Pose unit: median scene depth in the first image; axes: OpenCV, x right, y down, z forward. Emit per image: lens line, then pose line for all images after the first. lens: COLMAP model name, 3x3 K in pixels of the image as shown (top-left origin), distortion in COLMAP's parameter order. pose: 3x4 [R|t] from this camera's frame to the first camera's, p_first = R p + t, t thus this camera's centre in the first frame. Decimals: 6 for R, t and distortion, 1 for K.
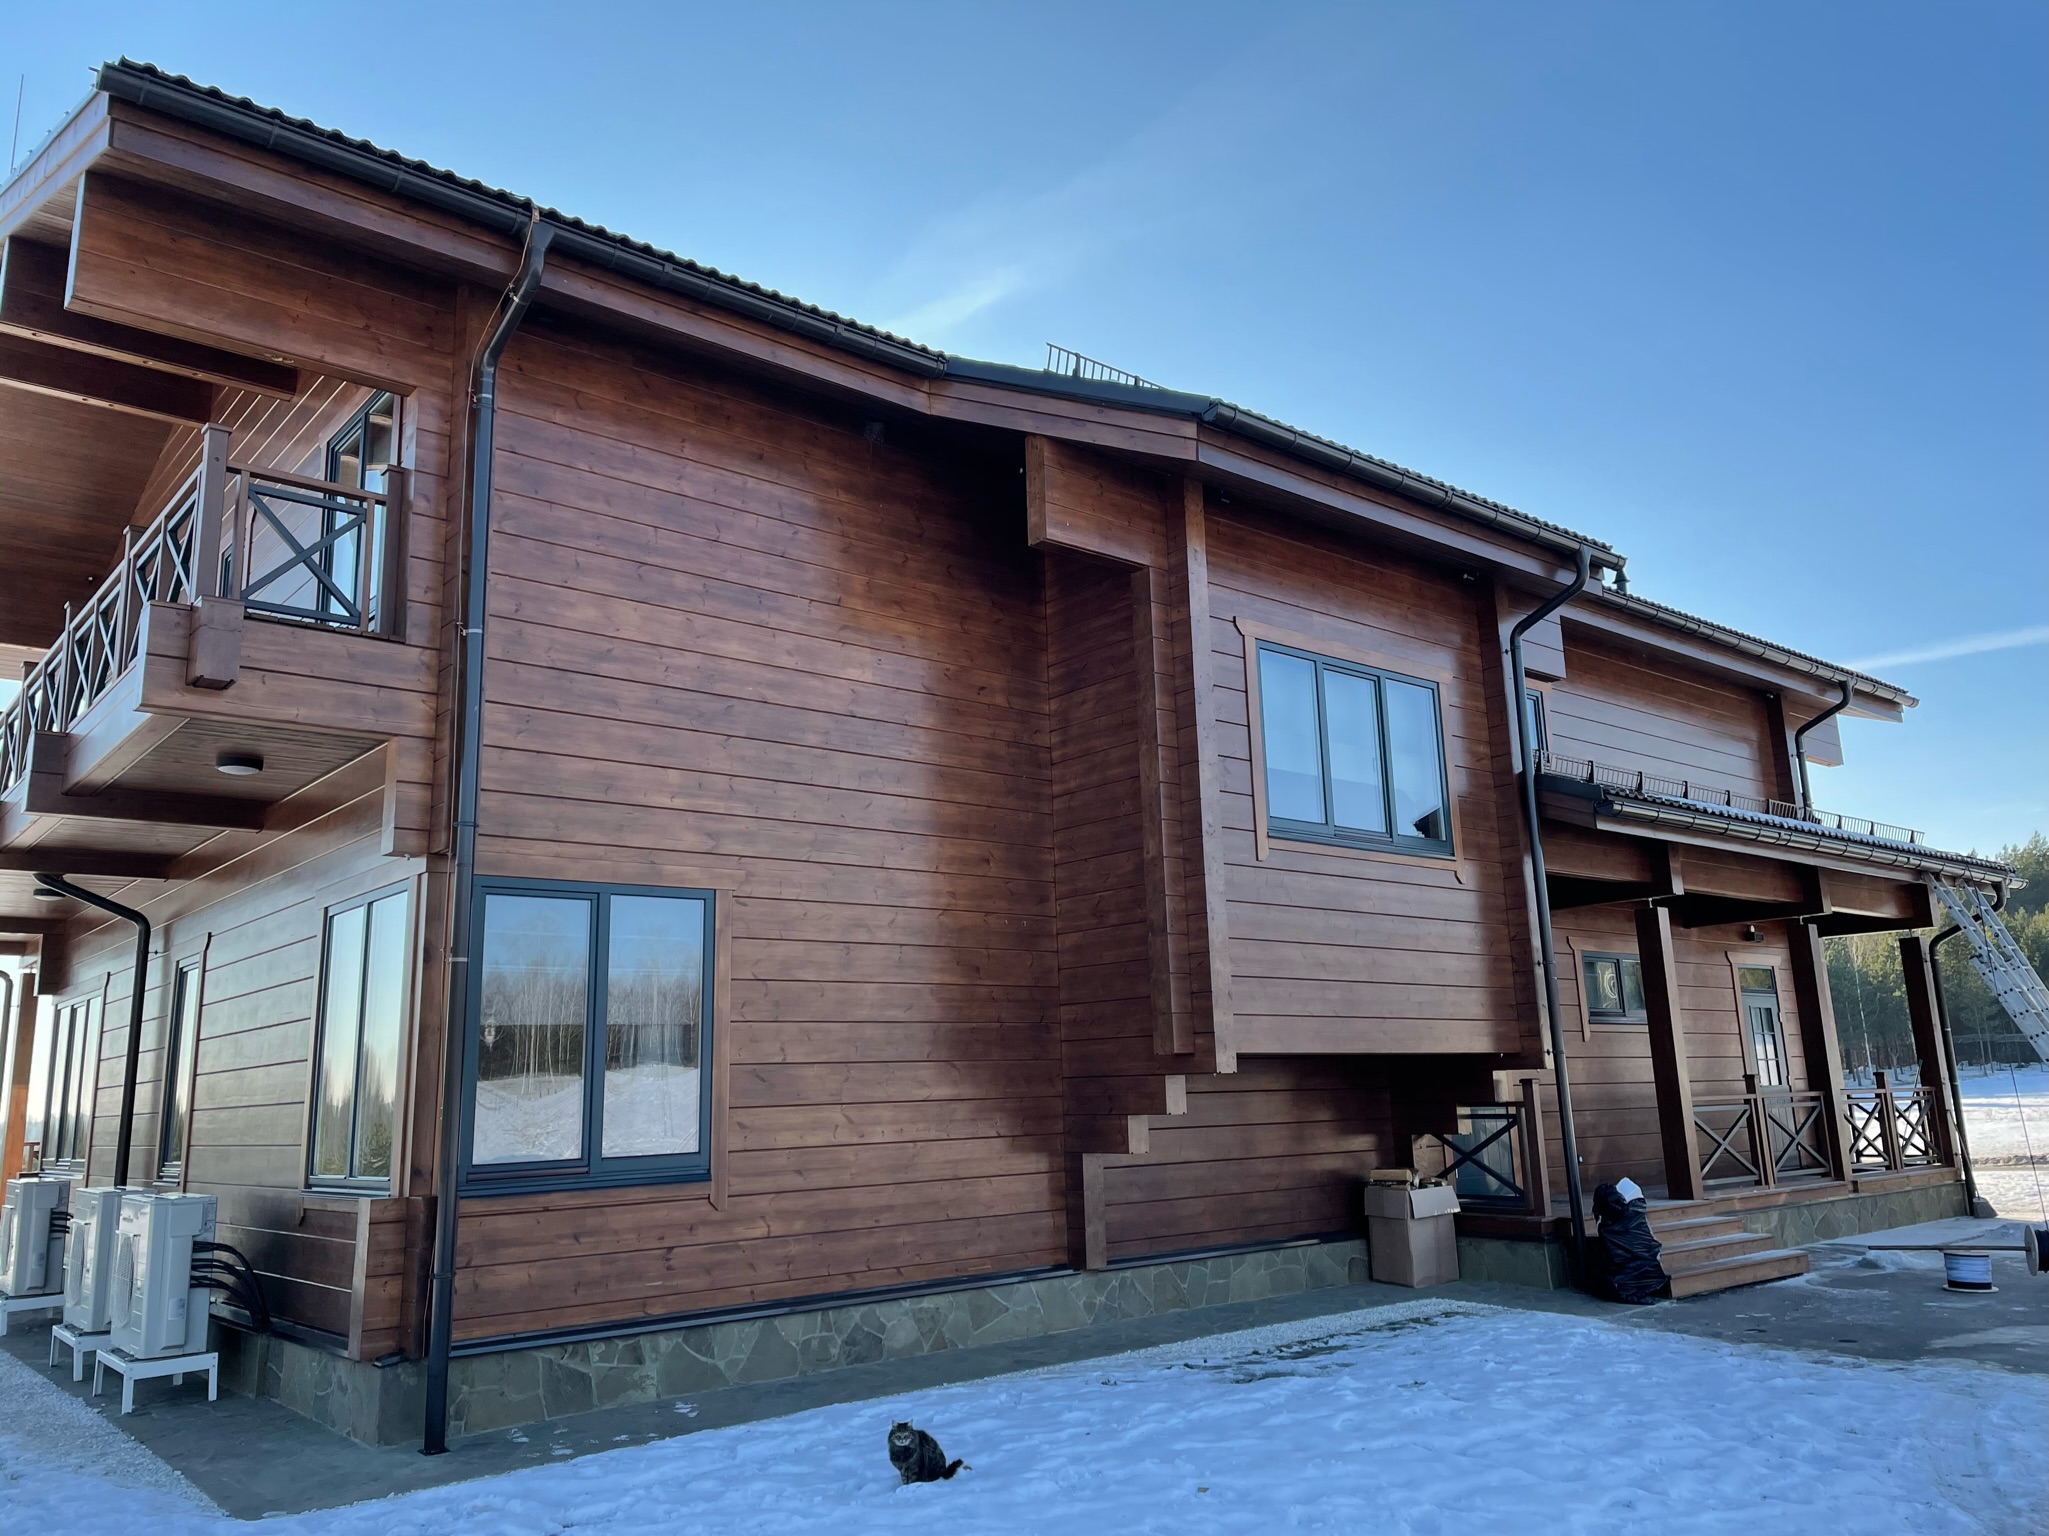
lens RADIAL K [[1541.2, 0, 1028.6], [0, 1541.2, 757.2], [0, 0, 1]] dist [0.102227, -0.126221]
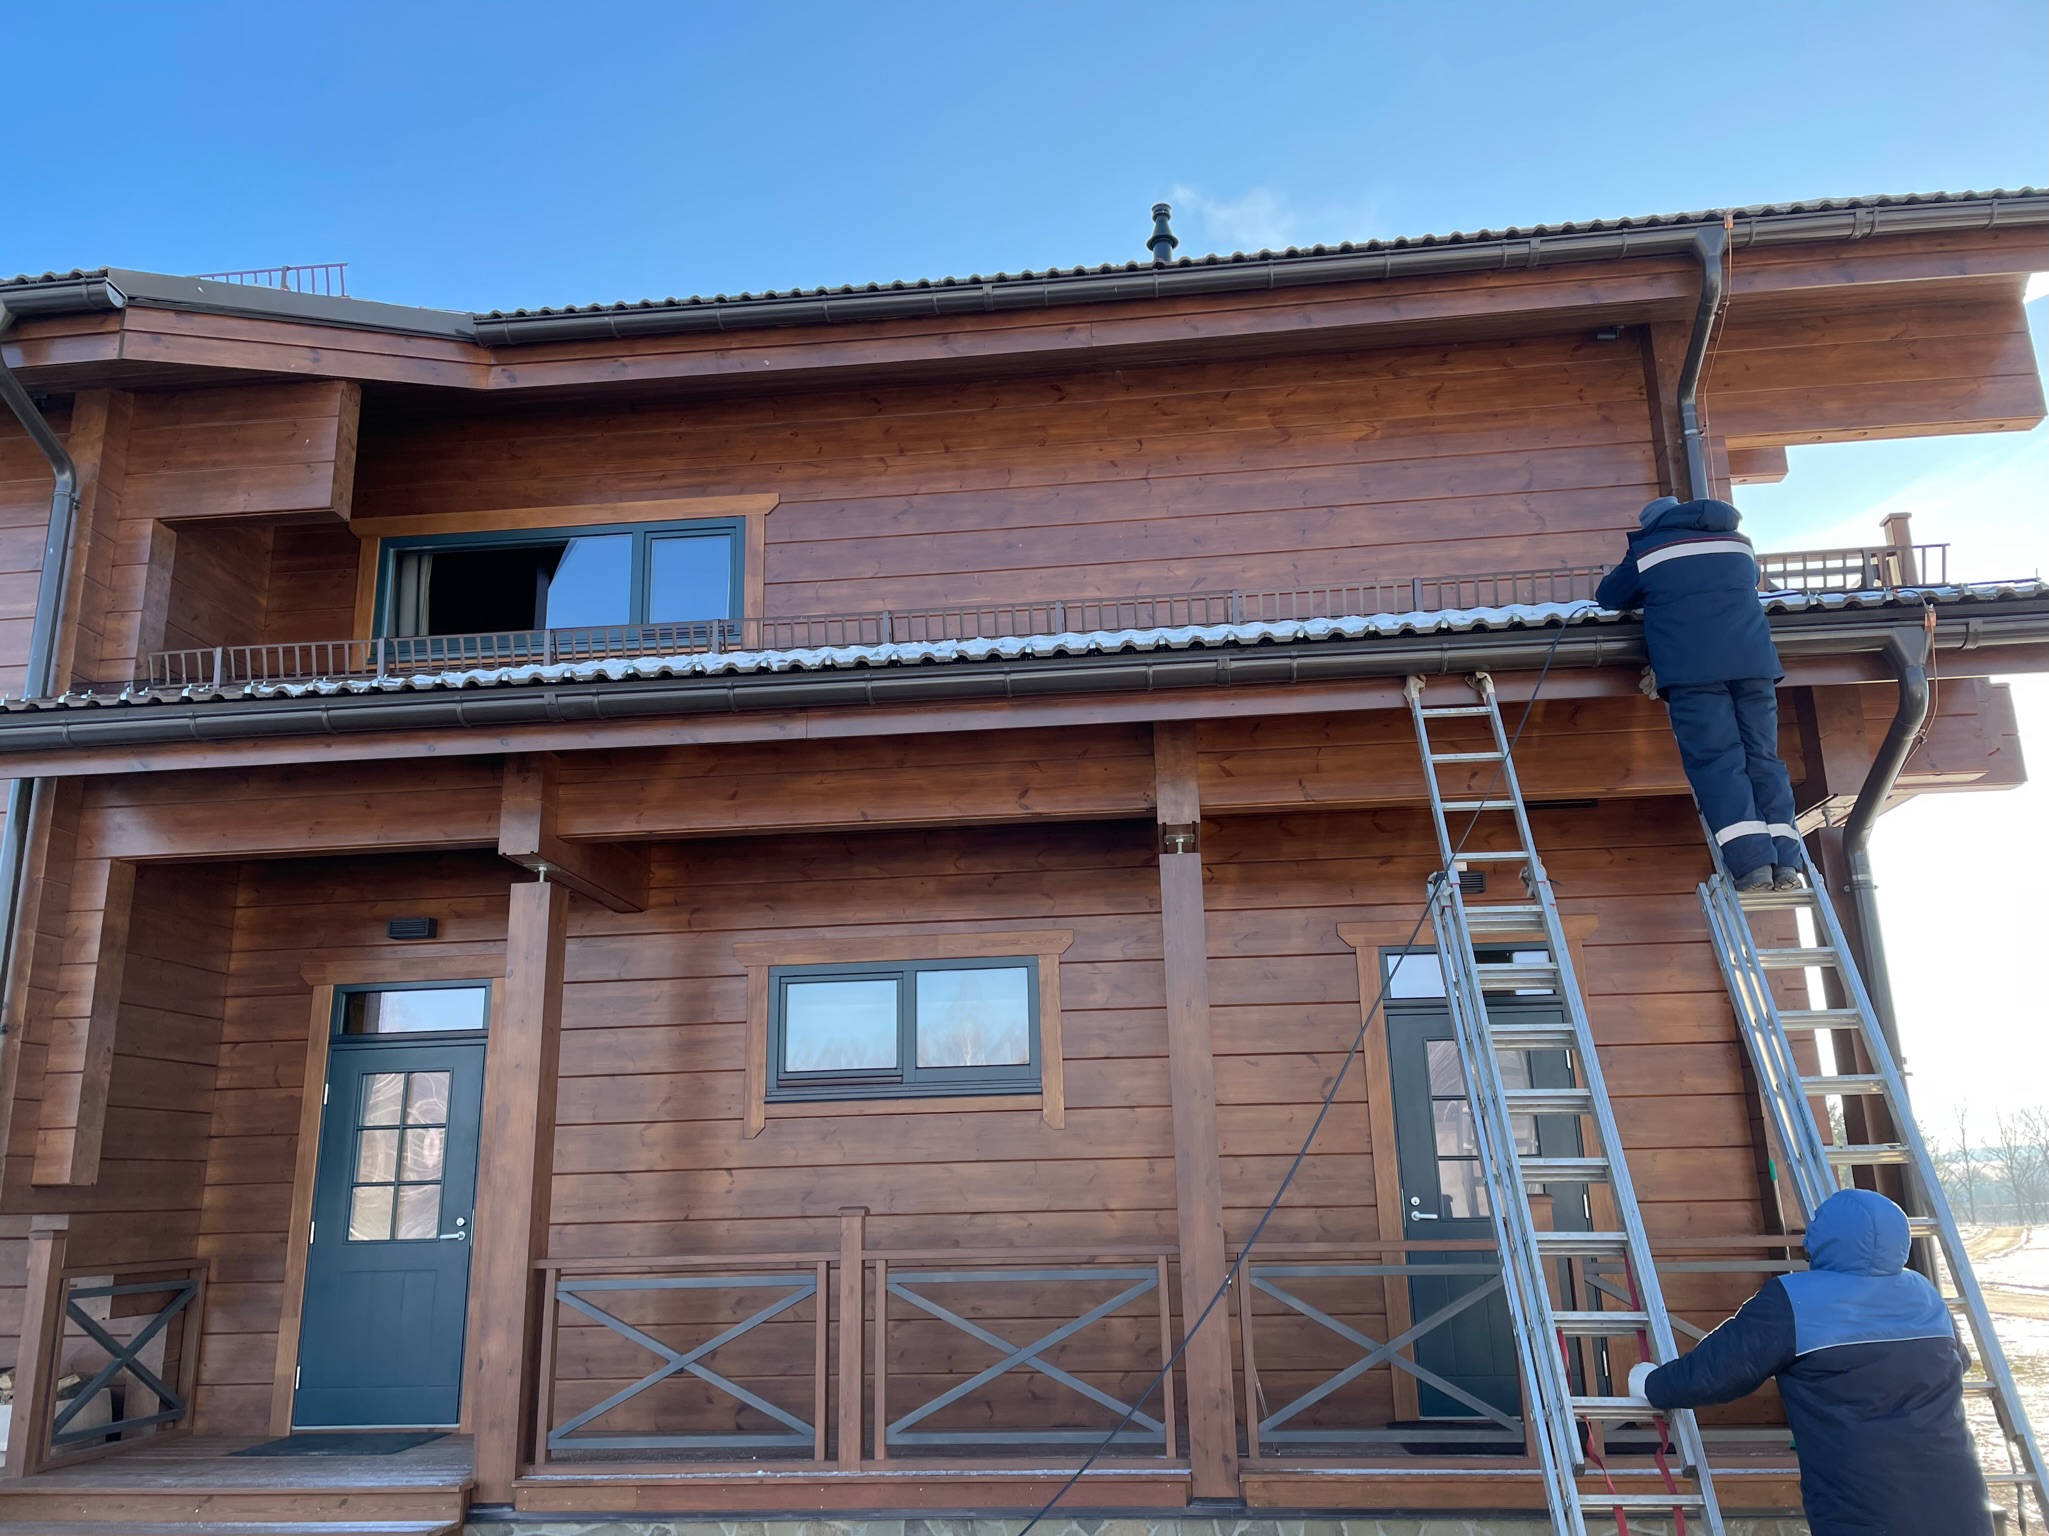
lens RADIAL K [[1563.9, 0, 1017.5], [0, 1563.9, 787.6], [0, 0, 1]] dist [0.107260, -0.150832]
pose [[0.690184, -0.169990, -0.703384, 0.449481], [0.157043, 0.984037, -0.083720, 0.068018], [0.706387, -0.052679, 0.705862, 0.381236]]
